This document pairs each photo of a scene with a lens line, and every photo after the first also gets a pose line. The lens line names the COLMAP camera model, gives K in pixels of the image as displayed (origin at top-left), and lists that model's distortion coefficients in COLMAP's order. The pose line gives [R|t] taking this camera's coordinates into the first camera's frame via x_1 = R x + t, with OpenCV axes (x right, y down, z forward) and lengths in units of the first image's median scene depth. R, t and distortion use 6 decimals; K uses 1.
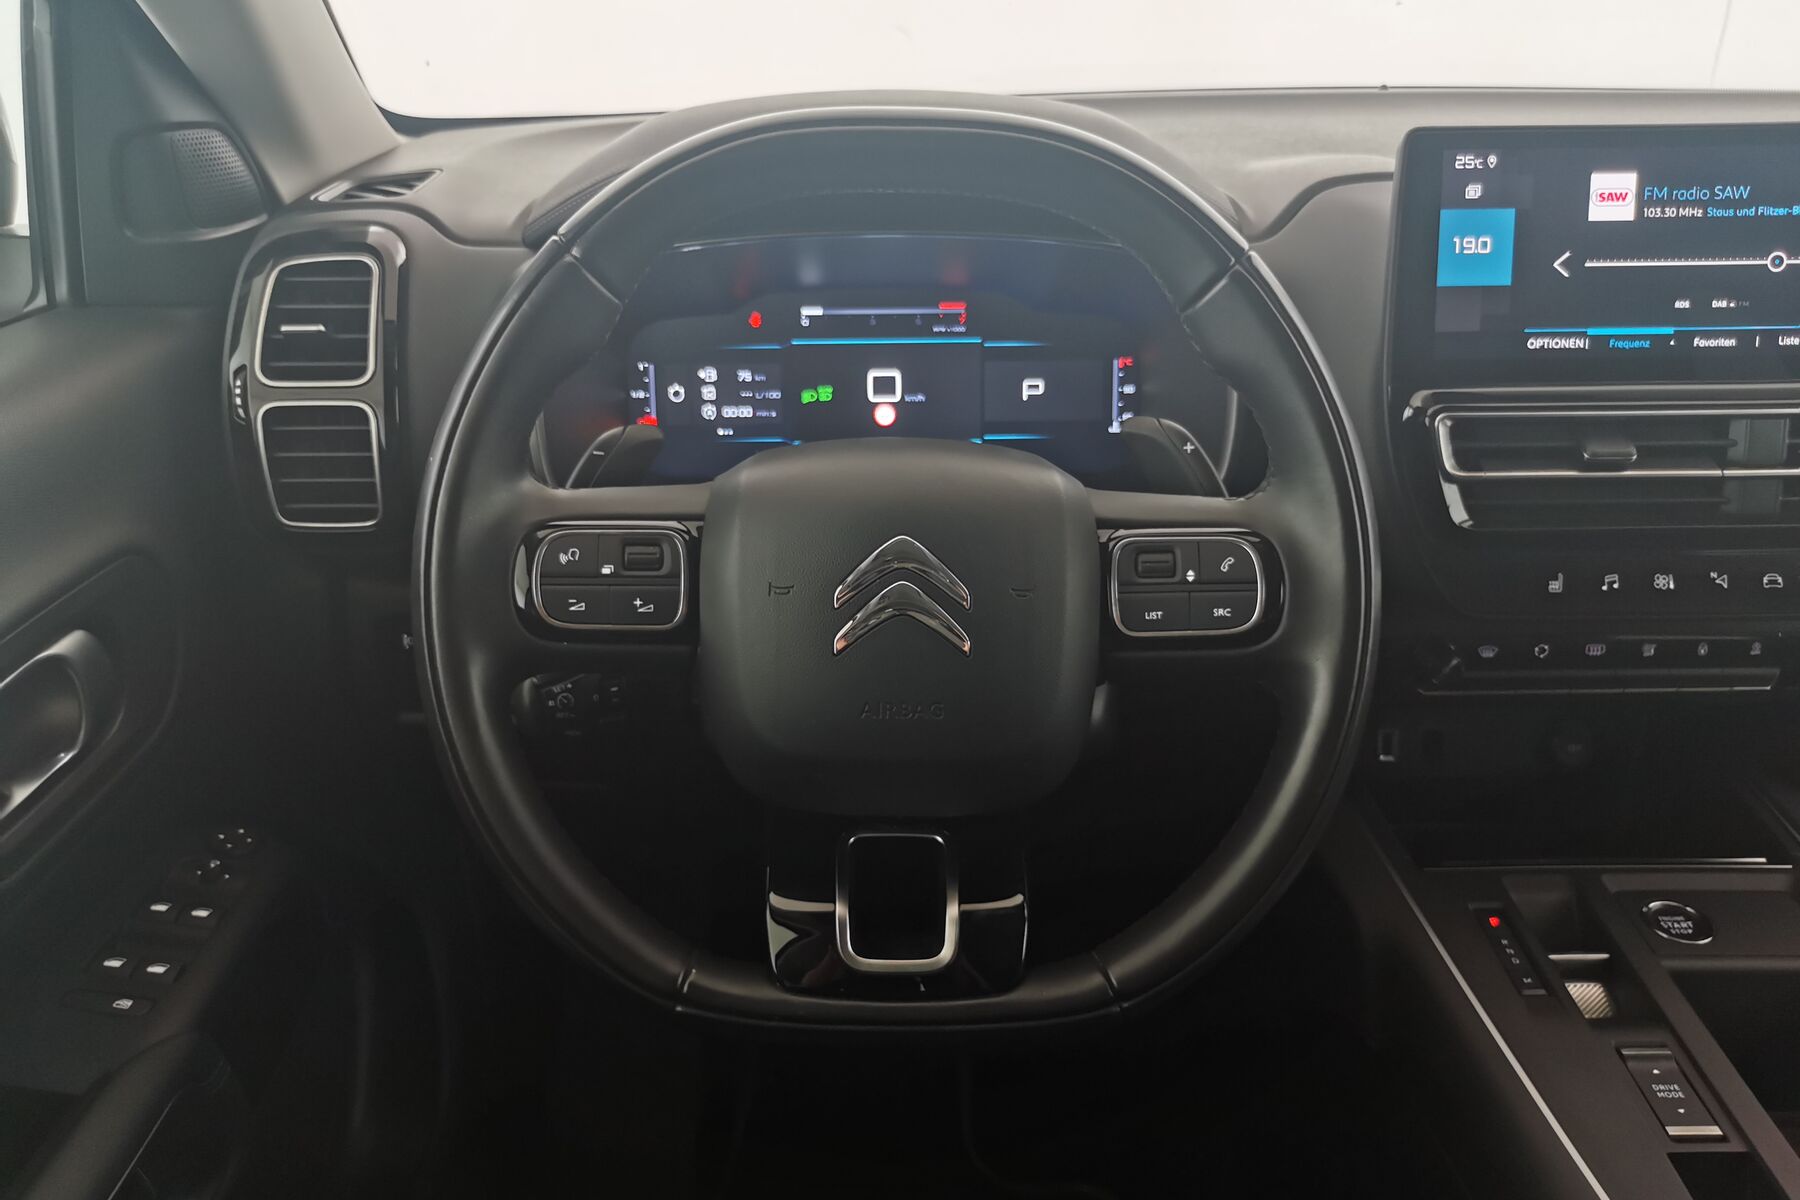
lens RADIAL K [[1435.6, 0, 889.0], [0, 1435.6, 568.5], [0, 0, 1]] dist [0.020305, -0.015323]
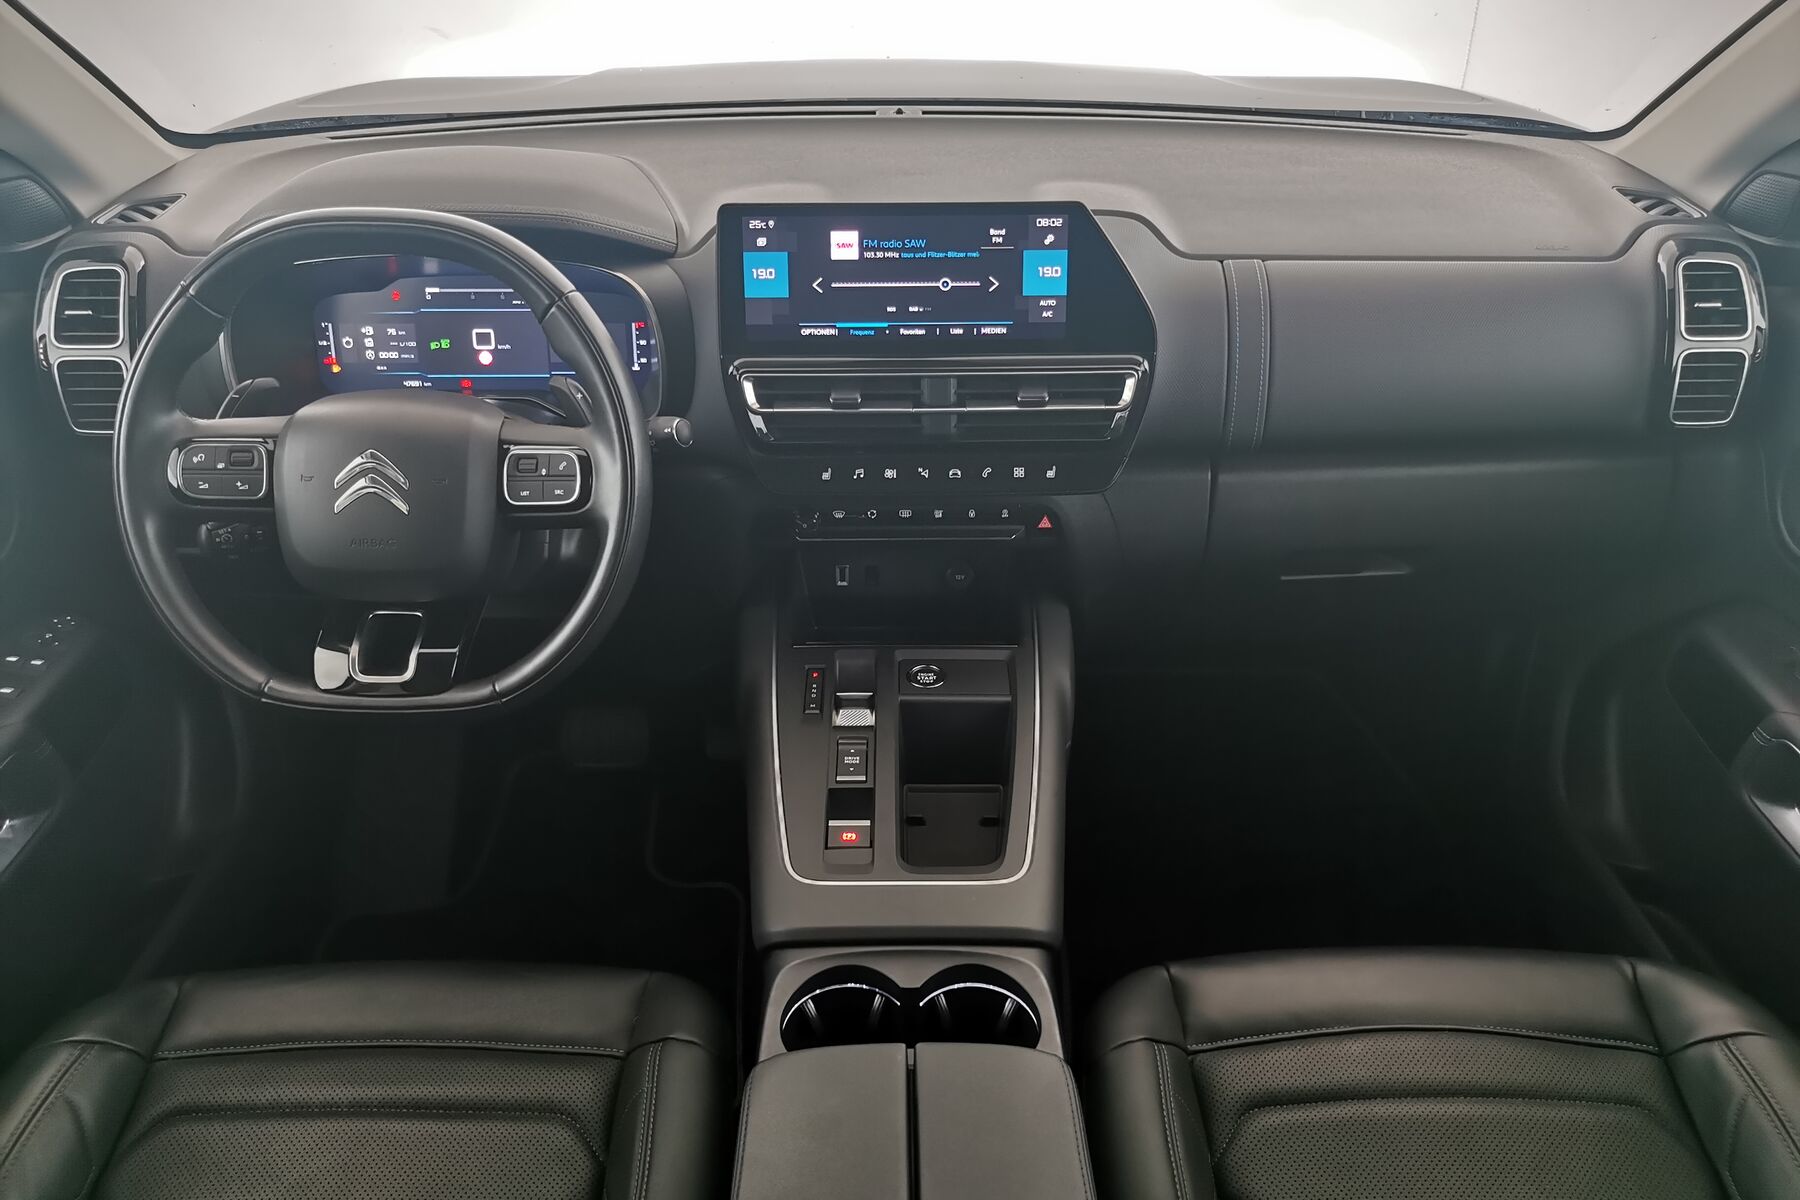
lens RADIAL K [[1435.6, 0, 916.6], [0, 1435.6, 579.2], [0, 0, 1]] dist [0.020305, -0.015323]
pose [[0.999970, 0.007673, -0.001211, 0.520443], [-0.007499, 0.994212, 0.107178, -0.044323], [0.002026, -0.107166, 0.994239, -0.627722]]
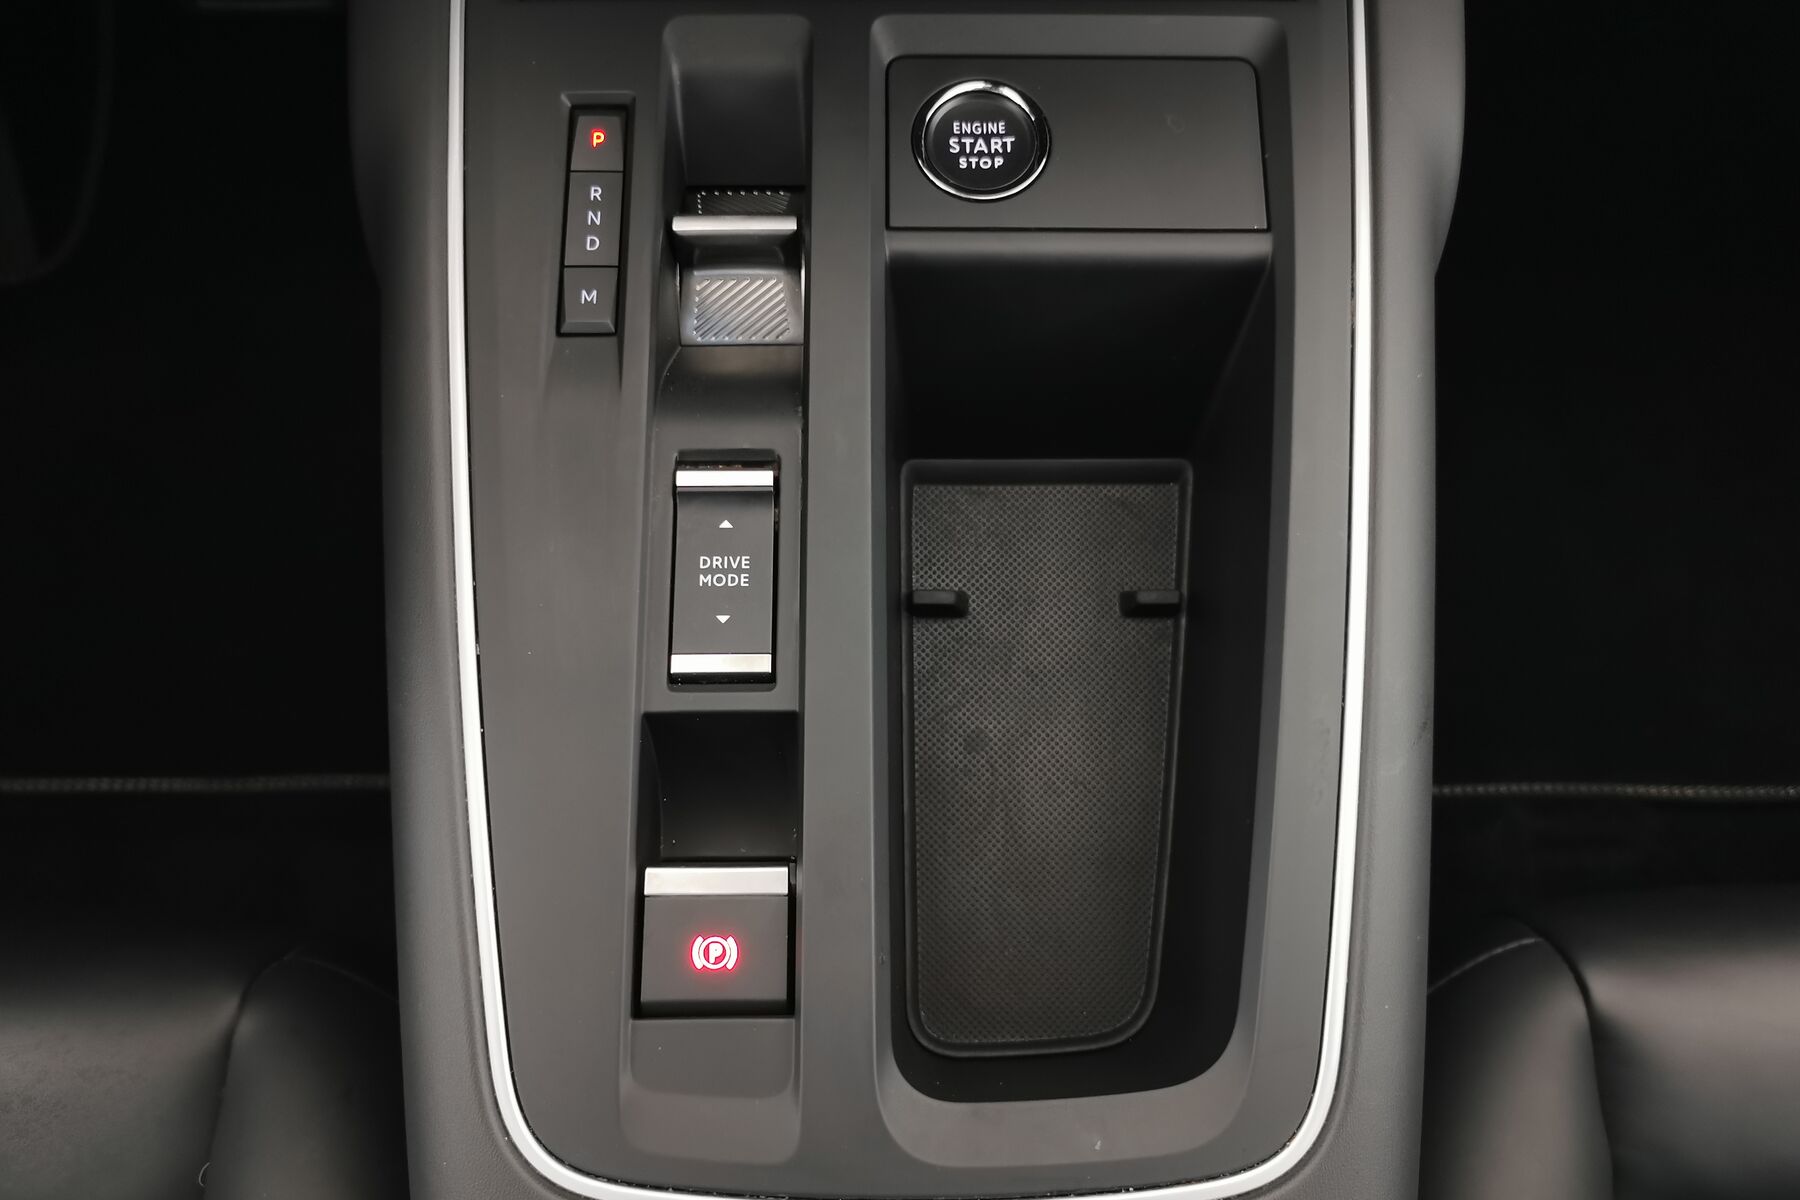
lens RADIAL K [[1435.6, 0, 889.1], [0, 1435.6, 598.4], [0, 0, 1]] dist [0.020305, -0.015323]
pose [[0.999863, 0.015880, -0.004674, 0.504885], [-0.006843, 0.653597, 0.756812, -0.020432], [0.015073, -0.756676, 0.653616, 0.548824]]
